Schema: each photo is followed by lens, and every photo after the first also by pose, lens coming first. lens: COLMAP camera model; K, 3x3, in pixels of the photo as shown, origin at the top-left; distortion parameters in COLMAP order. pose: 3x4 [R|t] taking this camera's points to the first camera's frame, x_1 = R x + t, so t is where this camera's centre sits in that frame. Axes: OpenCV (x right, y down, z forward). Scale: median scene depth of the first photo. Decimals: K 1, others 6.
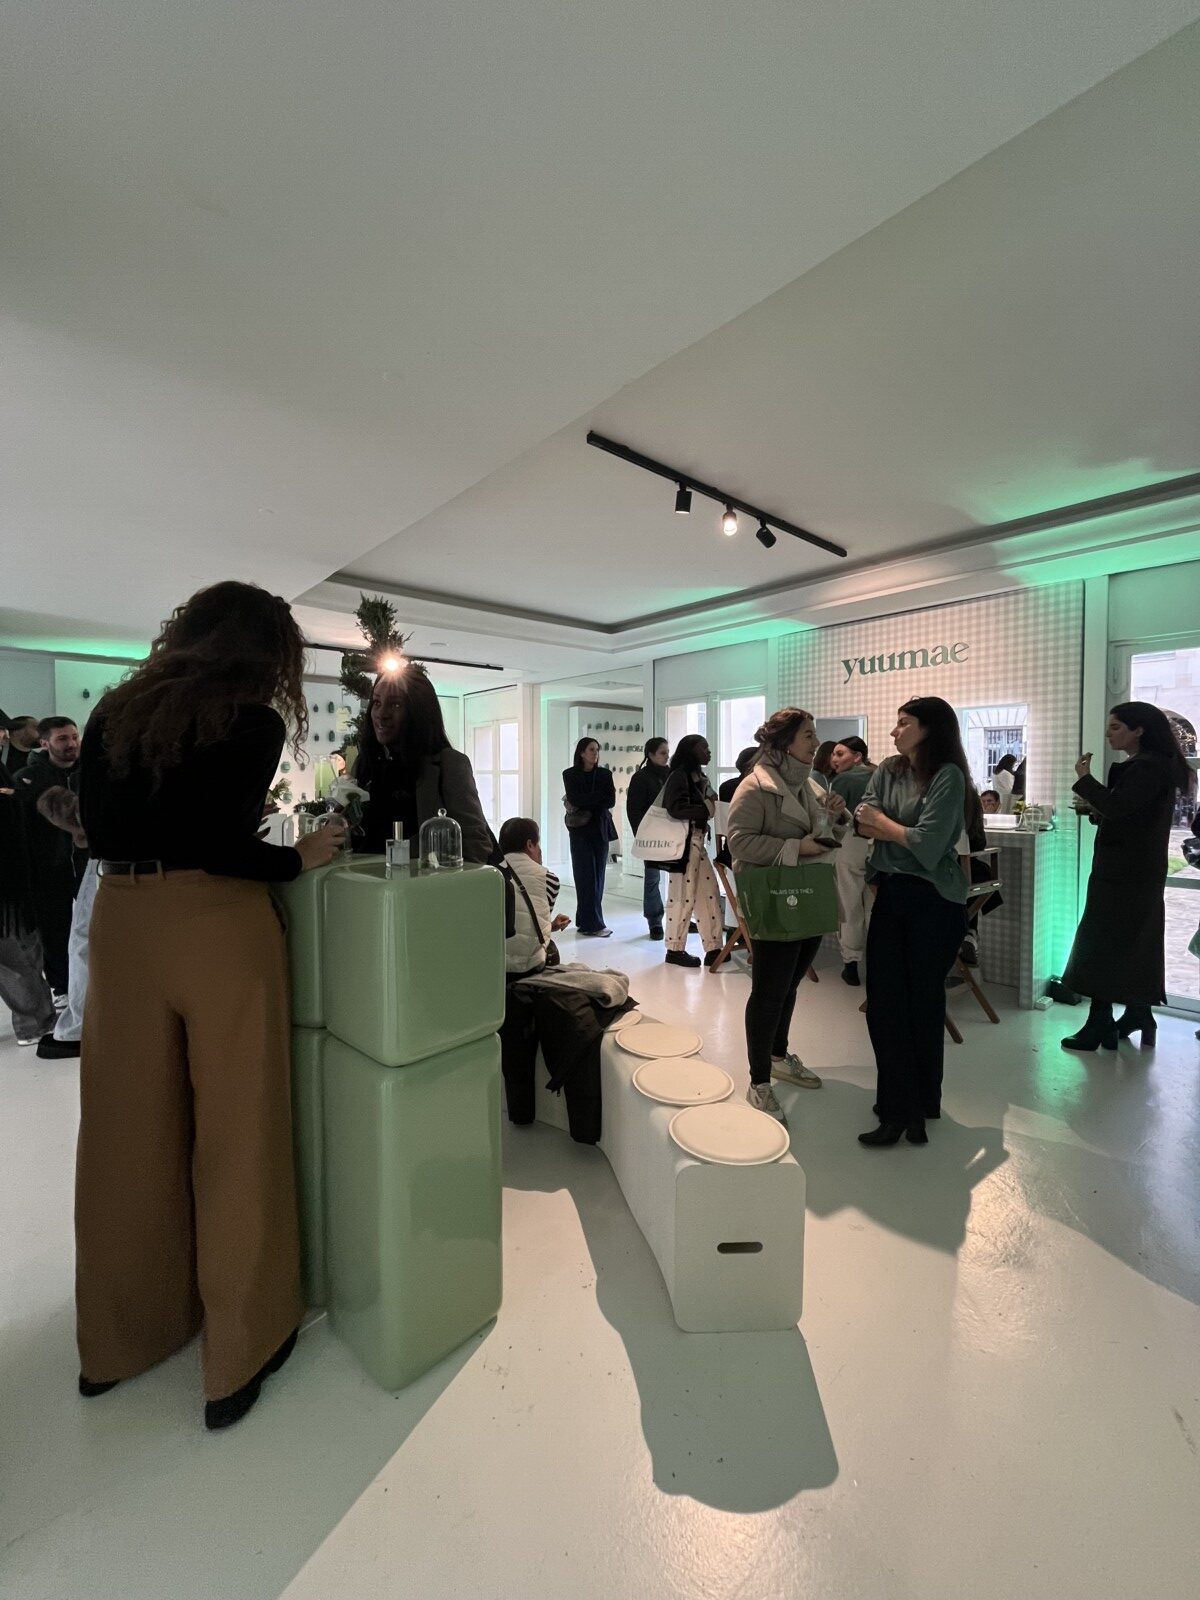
lens RADIAL K [[646.7, 0, 603.9], [0, 646.7, 797.0], [0, 0, 1]] dist [-0.001151, -0.000106]
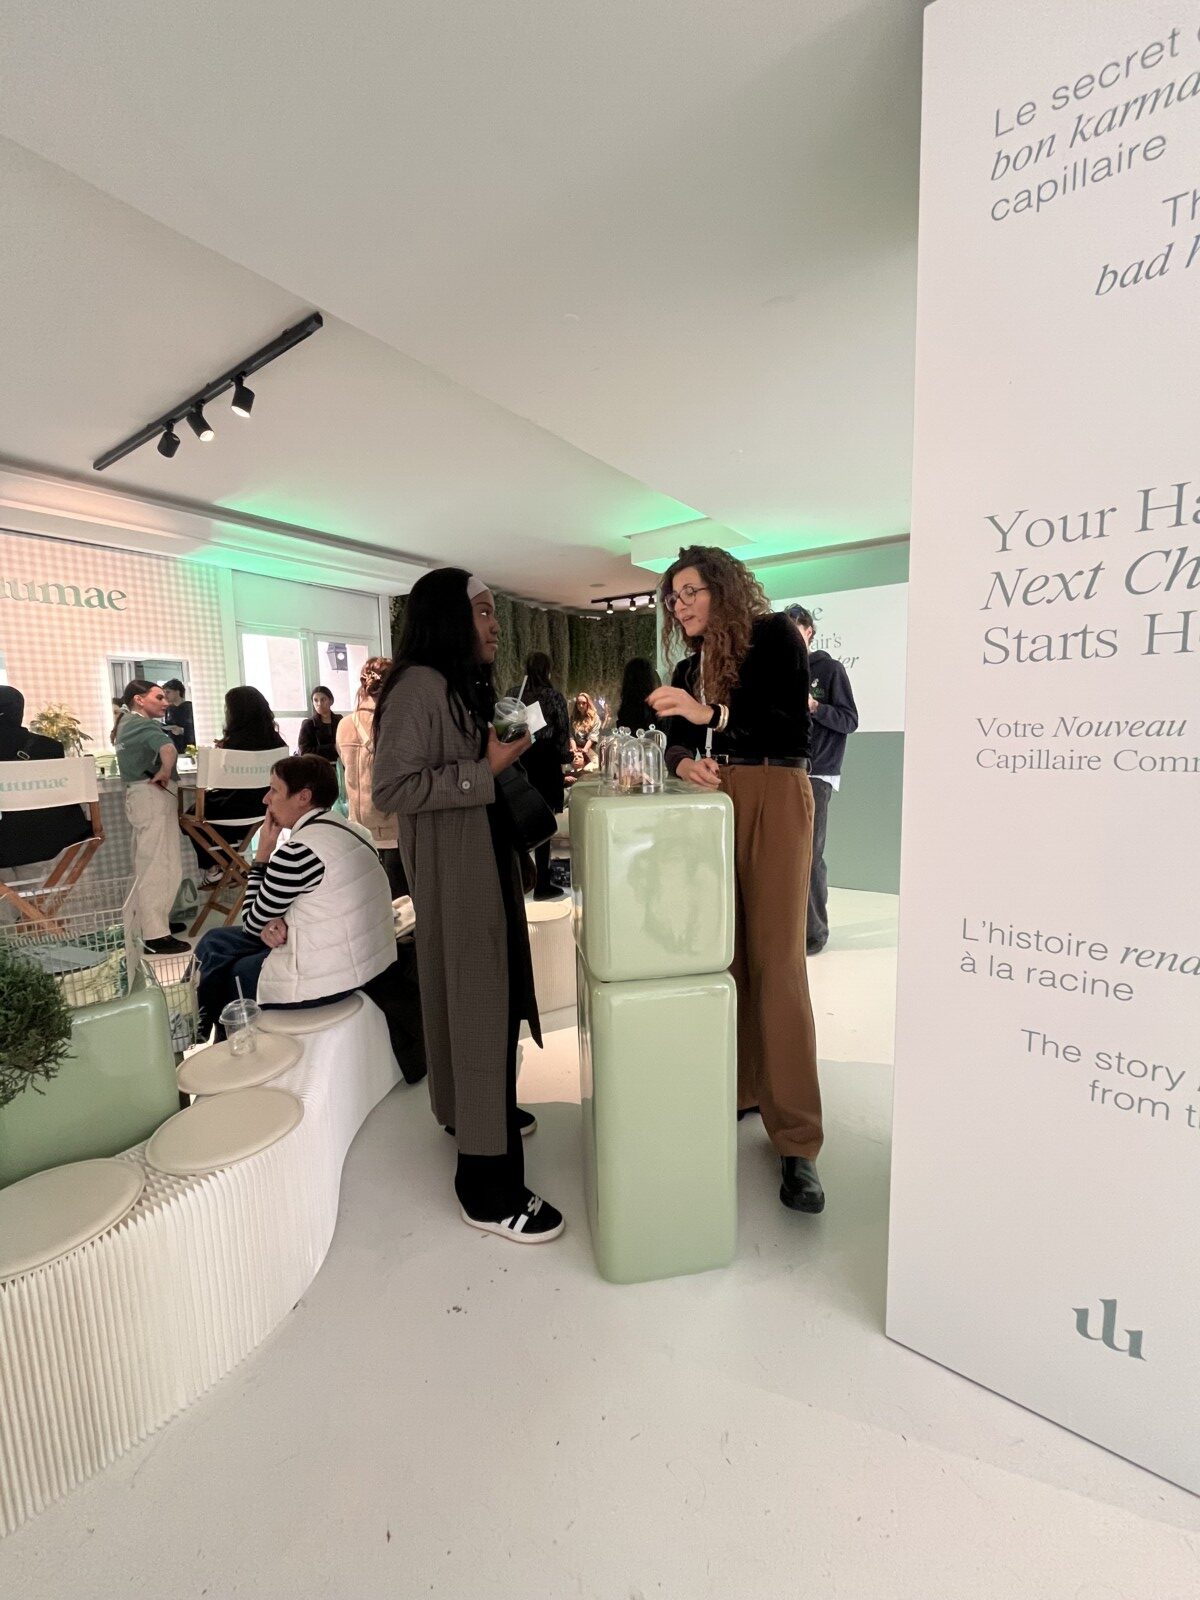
lens RADIAL K [[646.7, 0, 601.1], [0, 646.7, 804.4], [0, 0, 1]] dist [-0.001151, -0.000106]
pose [[-0.216594, -0.109839, 0.970063, -0.614193], [0.063071, 0.990001, 0.126179, 0.010277], [-0.974222, 0.088512, -0.207500, 0.502225]]
